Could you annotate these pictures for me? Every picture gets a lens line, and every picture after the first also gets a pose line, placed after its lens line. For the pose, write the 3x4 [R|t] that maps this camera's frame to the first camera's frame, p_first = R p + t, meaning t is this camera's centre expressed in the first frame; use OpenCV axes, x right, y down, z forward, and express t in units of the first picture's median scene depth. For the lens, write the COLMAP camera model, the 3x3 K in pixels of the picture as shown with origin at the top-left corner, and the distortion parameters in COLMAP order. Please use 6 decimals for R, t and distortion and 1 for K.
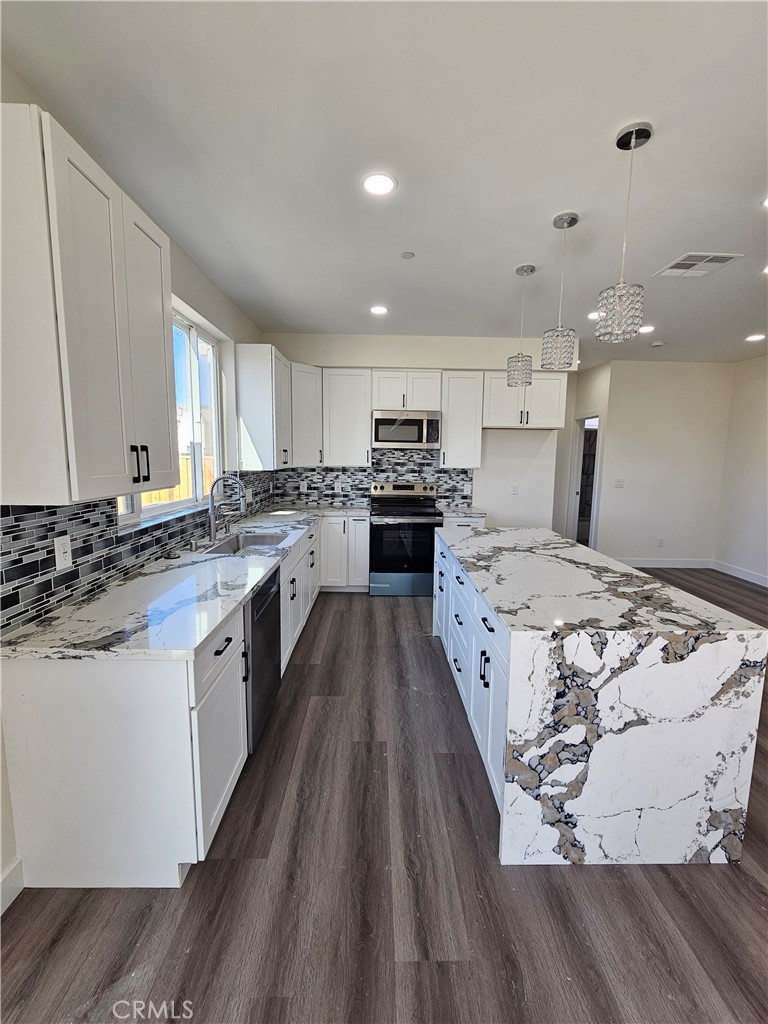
lens RADIAL K [[431.9, 0, 382.7], [0, 431.9, 510.8], [0, 0, 1]] dist [-0.001855, -0.000407]
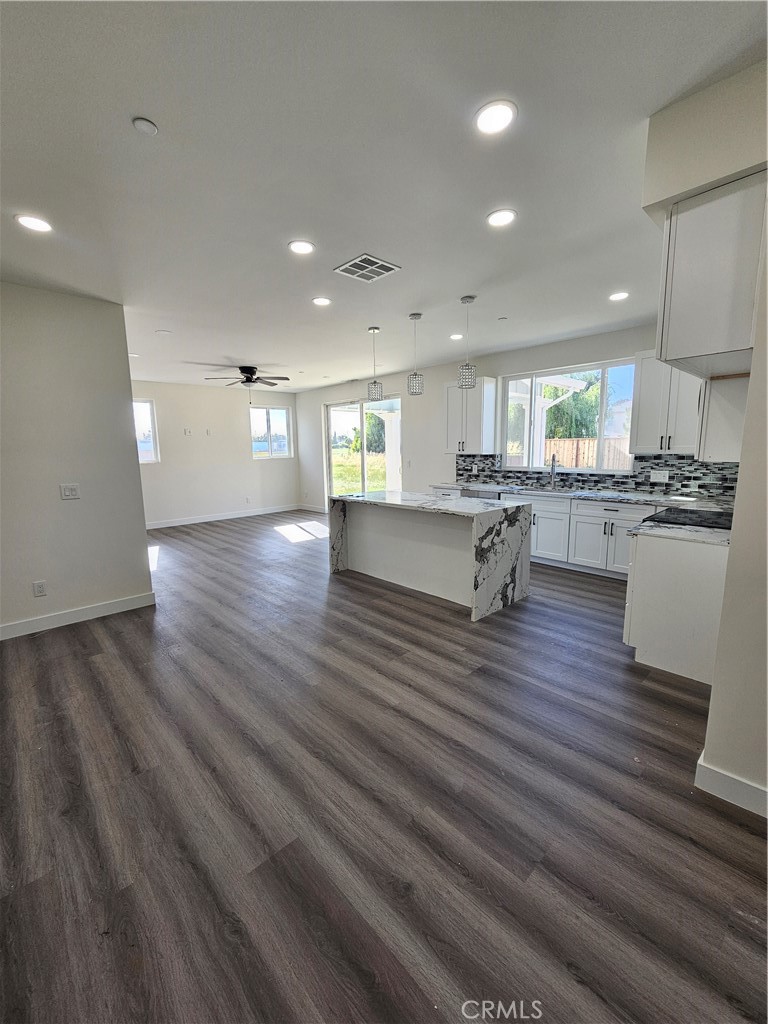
lens RADIAL K [[431.9, 0, 382.7], [0, 431.9, 510.8], [0, 0, 1]] dist [-0.001855, -0.000407]
pose [[-0.743321, 0.097384, -0.661809, 2.706489], [-0.080939, 0.968984, 0.233492, -0.411511], [0.664021, 0.227125, -0.712384, 3.544507]]
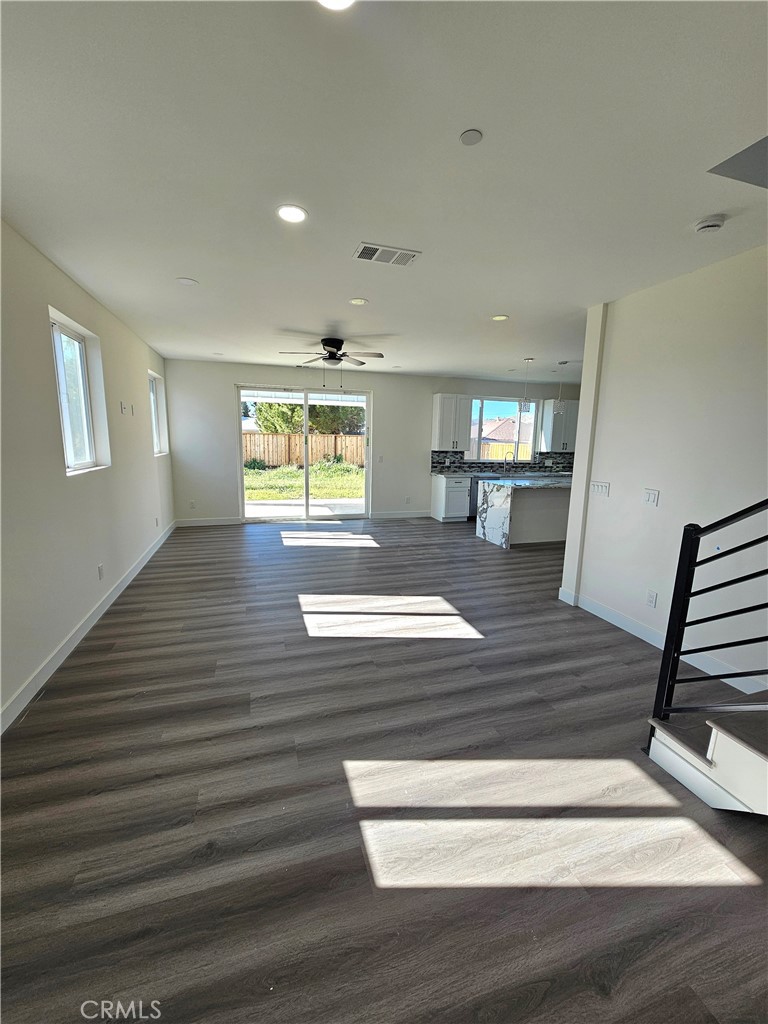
lens RADIAL K [[418.3, 0, 387.3], [0, 418.3, 509.7], [0, 0, 1]] dist [-0.003785, -0.000425]
pose [[0.285798, 0.152805, -0.946029, 4.169023], [-0.140915, 0.983175, 0.116234, 0.190347], [0.947873, 0.100090, 0.302522, -1.239726]]
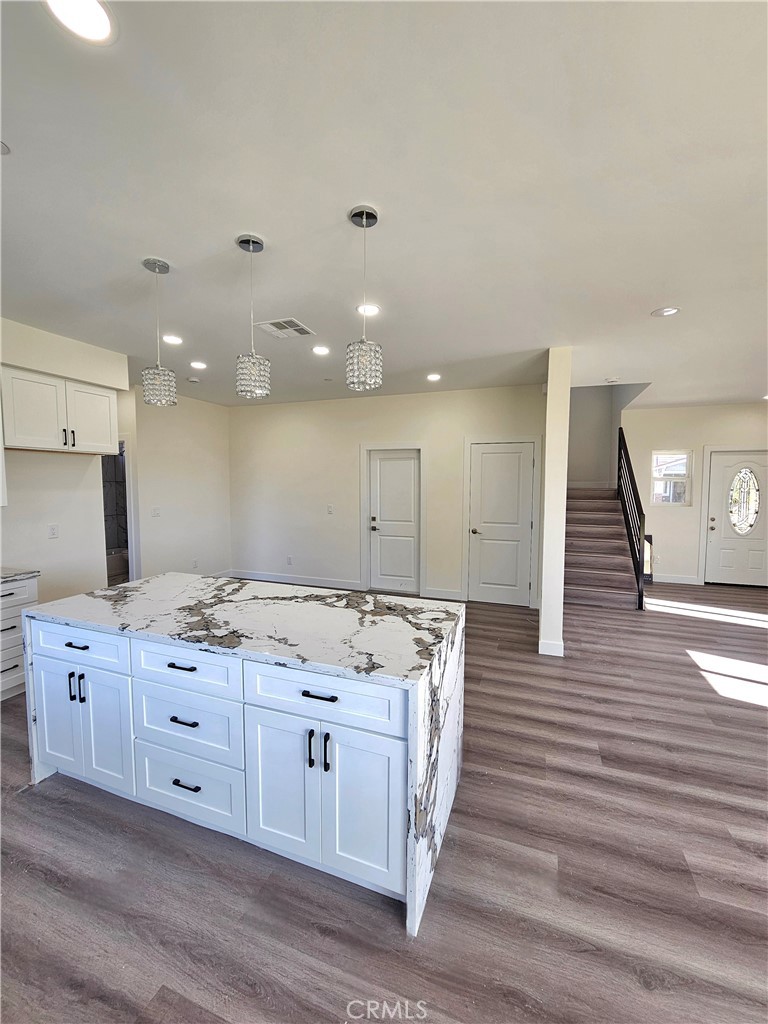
lens RADIAL K [[418.3, 0, 387.3], [0, 418.3, 509.7], [0, 0, 1]] dist [-0.003785, -0.000425]
pose [[0.361774, -0.073241, 0.929385, -0.521728], [0.123464, 0.991892, 0.030107, -0.124030], [-0.924054, 0.103854, 0.367883, 0.648644]]
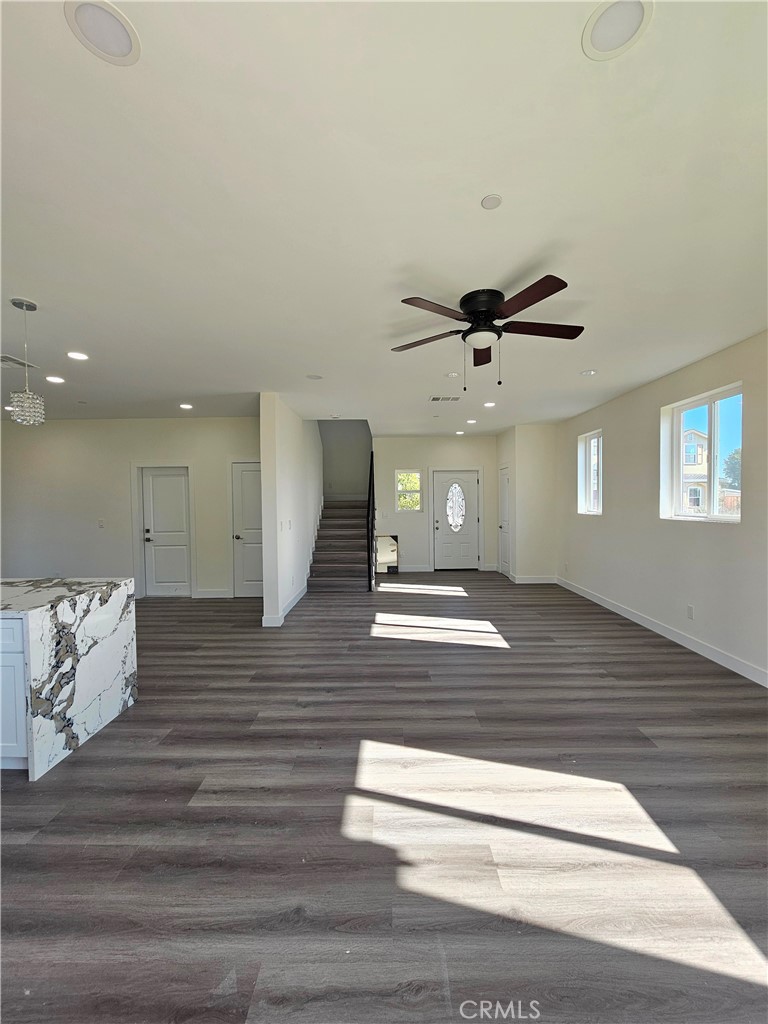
lens RADIAL K [[418.3, 0, 387.3], [0, 418.3, 509.7], [0, 0, 1]] dist [-0.003785, -0.000425]
pose [[0.025606, -0.038951, 0.998913, -1.066137], [0.141964, 0.989255, 0.034935, 0.048845], [-0.989541, 0.140915, 0.030861, -0.332587]]
